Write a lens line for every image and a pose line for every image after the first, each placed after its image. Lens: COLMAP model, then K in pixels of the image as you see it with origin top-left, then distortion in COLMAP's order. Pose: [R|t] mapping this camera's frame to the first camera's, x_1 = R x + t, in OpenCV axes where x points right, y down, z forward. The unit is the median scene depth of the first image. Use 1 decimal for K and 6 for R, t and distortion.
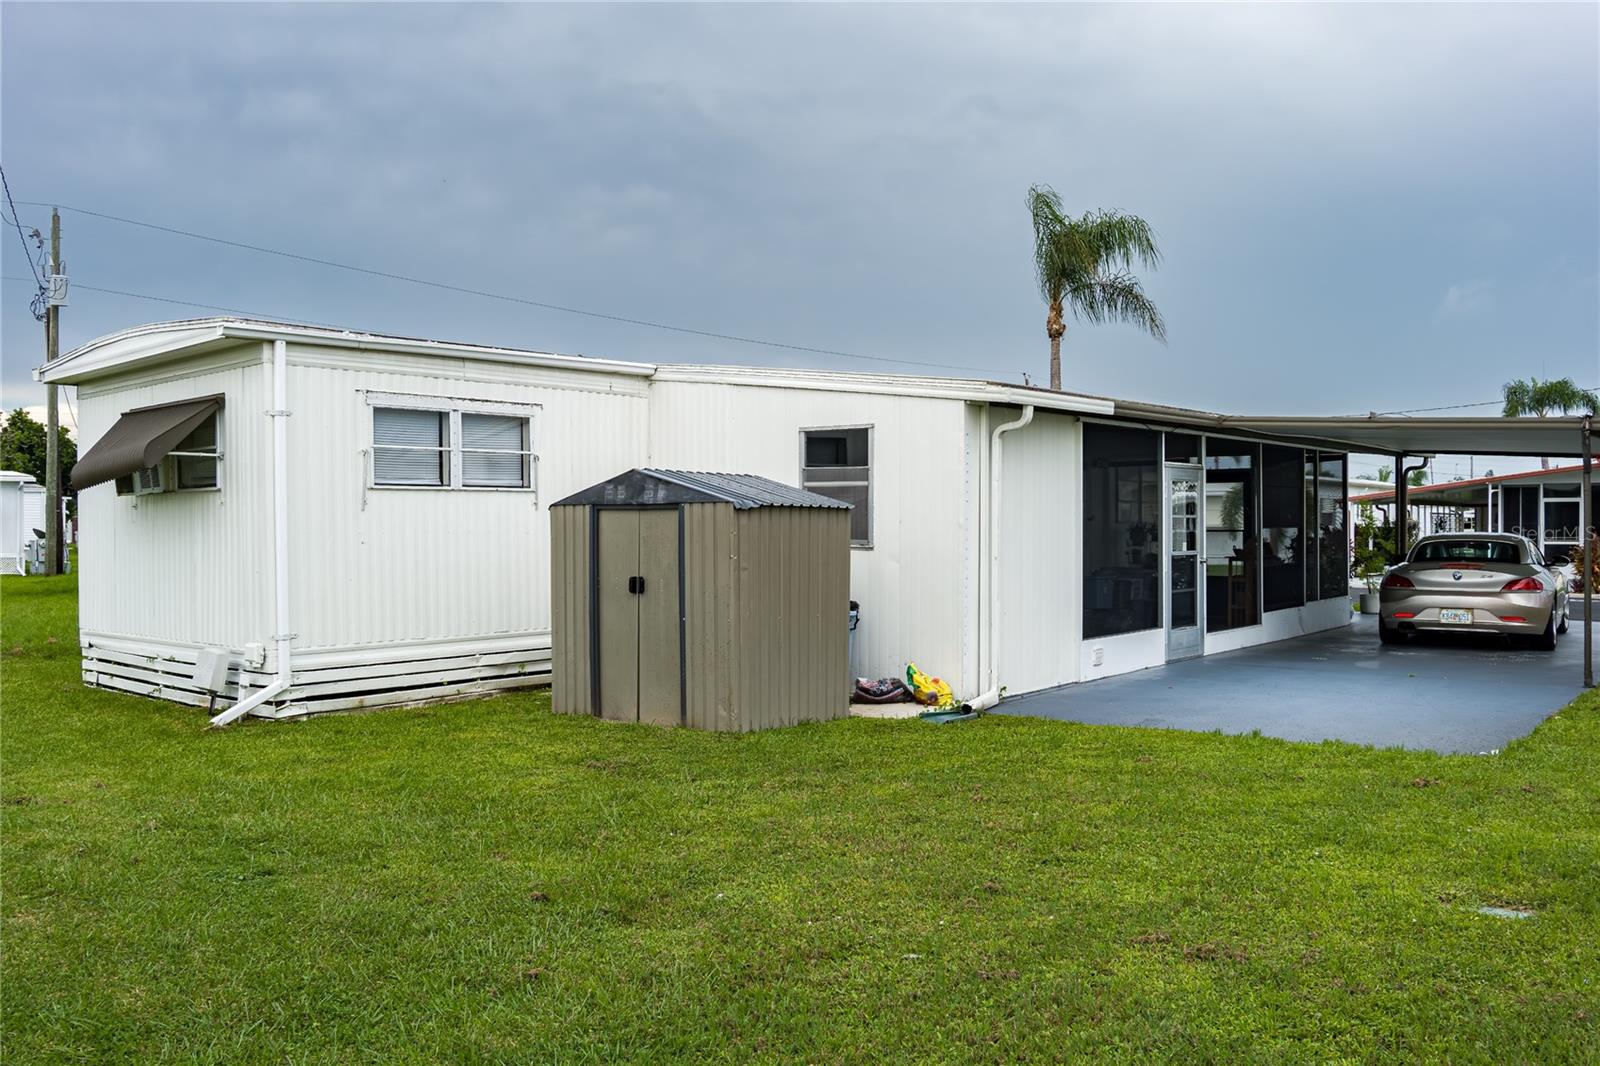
lens RADIAL K [[1288.6, 0, 807.3], [0, 1288.6, 487.2], [0, 0, 1]] dist [-0.070147, -0.002689]
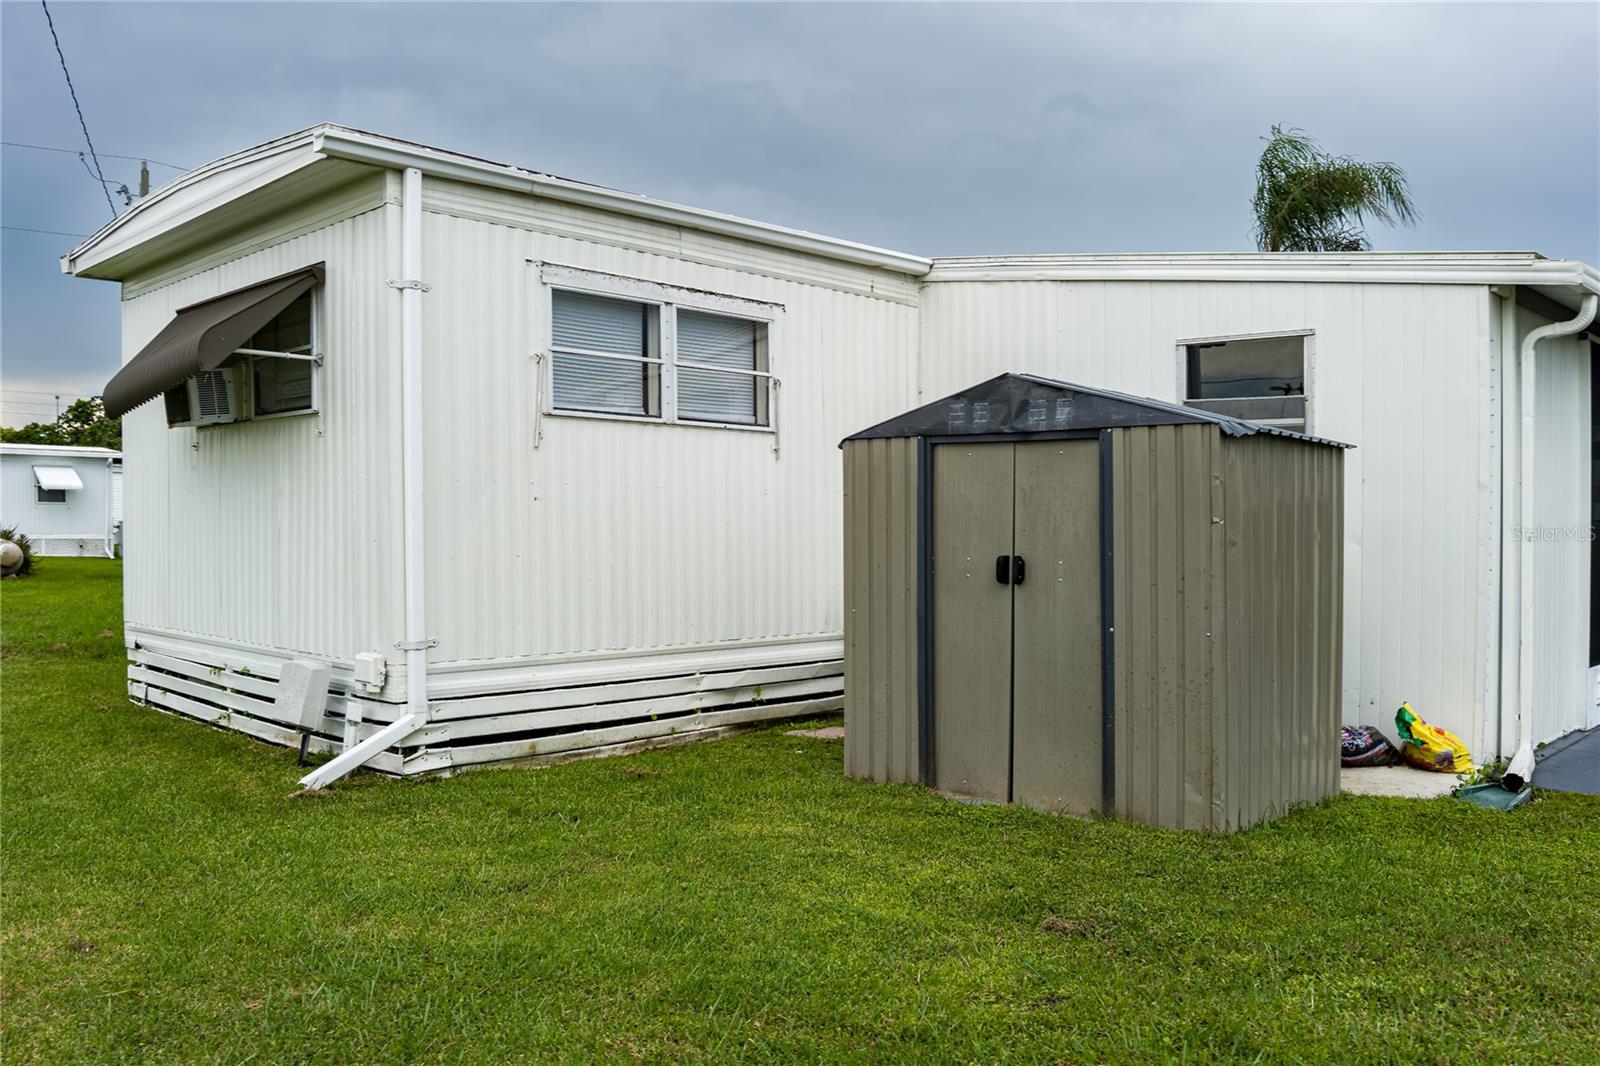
lens RADIAL K [[1292.9, 0, 800.0], [0, 1292.9, 533.0], [0, 0, 1]] dist [-0.072803, -0.003857]
pose [[0.997193, 0.016627, -0.073001, -0.168808], [-0.013940, 0.999212, 0.037167, 0.034961], [0.073561, -0.036045, 0.996639, 0.366592]]
